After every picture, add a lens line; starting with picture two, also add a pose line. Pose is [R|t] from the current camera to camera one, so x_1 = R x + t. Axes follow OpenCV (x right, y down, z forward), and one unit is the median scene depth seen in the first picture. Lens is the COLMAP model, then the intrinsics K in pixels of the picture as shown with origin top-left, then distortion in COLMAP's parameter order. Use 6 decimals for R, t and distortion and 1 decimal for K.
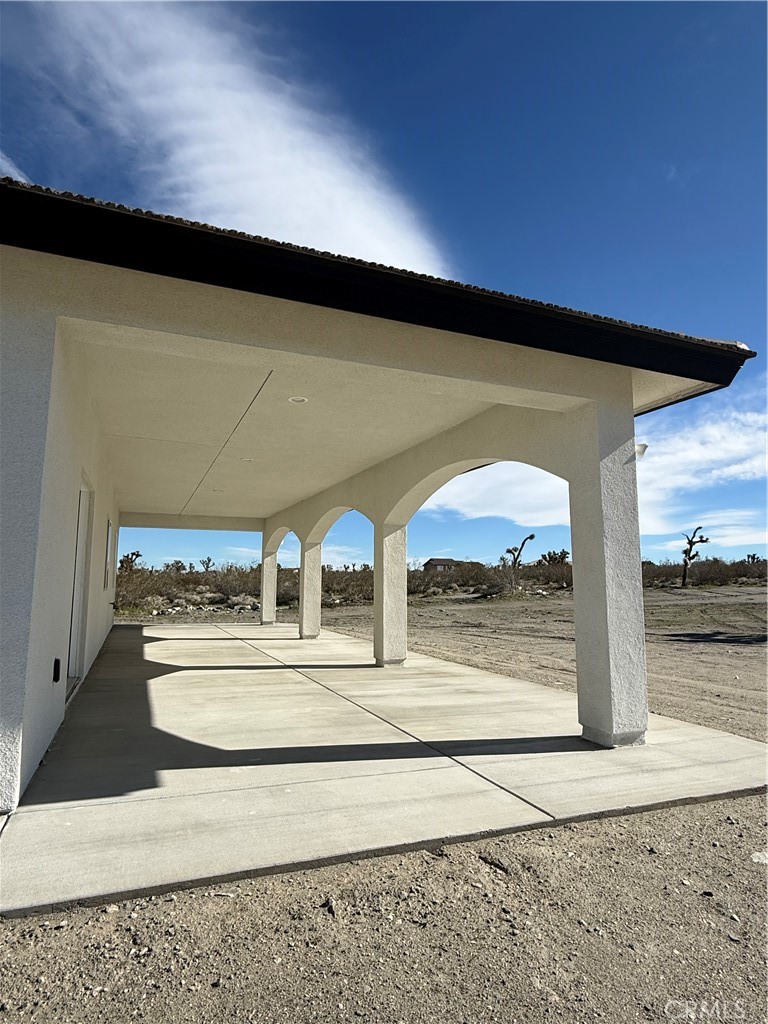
lens RADIAL K [[600.7, 0, 389.5], [0, 600.7, 514.8], [0, 0, 1]] dist [-0.000462, -0.000494]
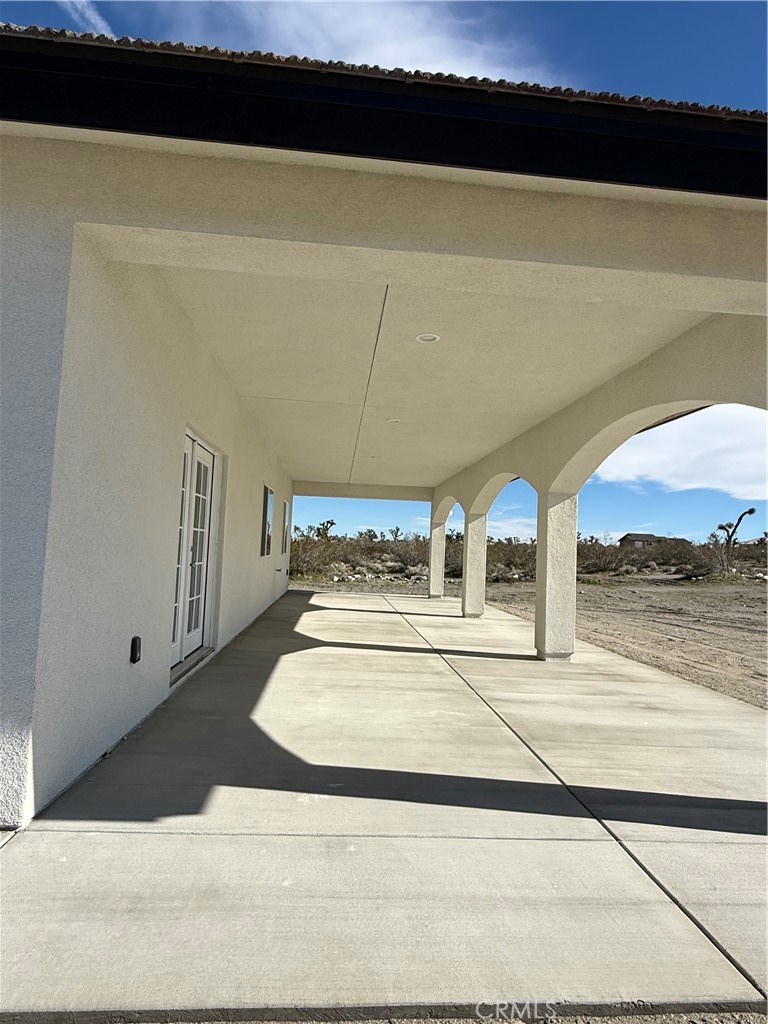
lens RADIAL K [[600.7, 0, 389.5], [0, 600.7, 514.8], [0, 0, 1]] dist [-0.000462, -0.000494]
pose [[0.951960, 0.015597, -0.305825, 0.017036], [-0.001066, 0.998865, 0.047624, 0.003417], [0.306220, -0.045010, 0.950896, 0.062048]]
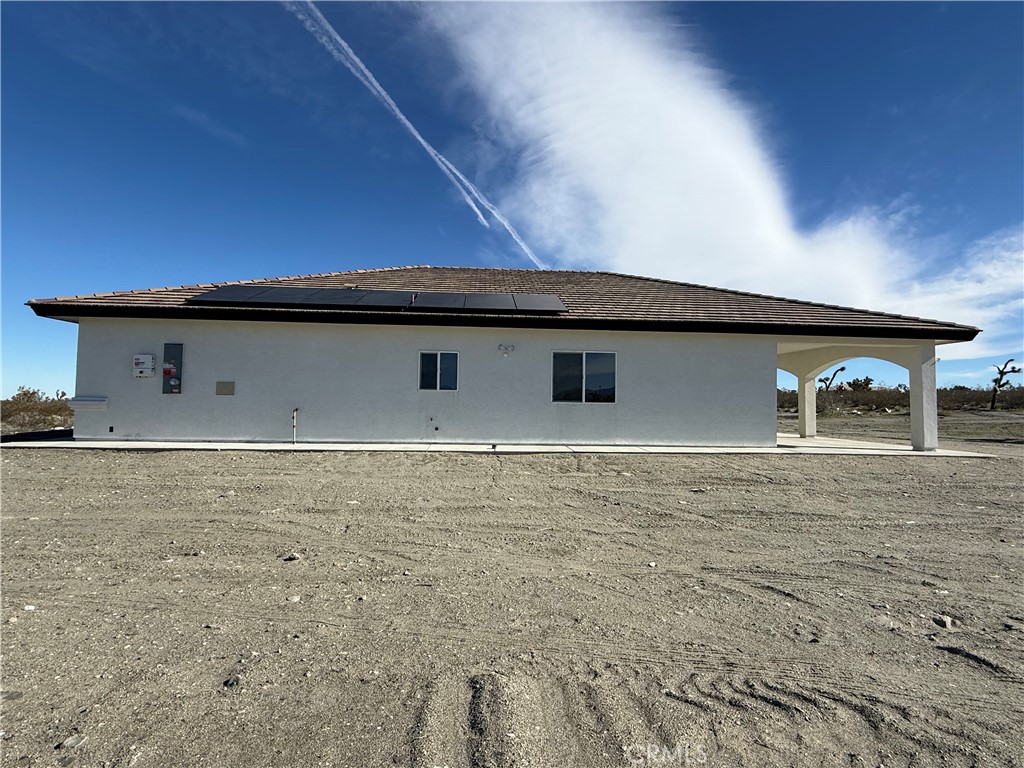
lens RADIAL K [[487.7, 0, 513.2], [0, 487.7, 362.4], [0, 0, 1]] dist [0.001600, 0.000471]
pose [[0.943741, -0.017832, -0.330204, -0.213986], [0.027224, 0.999345, 0.023838, -0.057141], [0.329563, -0.031487, 0.943608, -0.550074]]
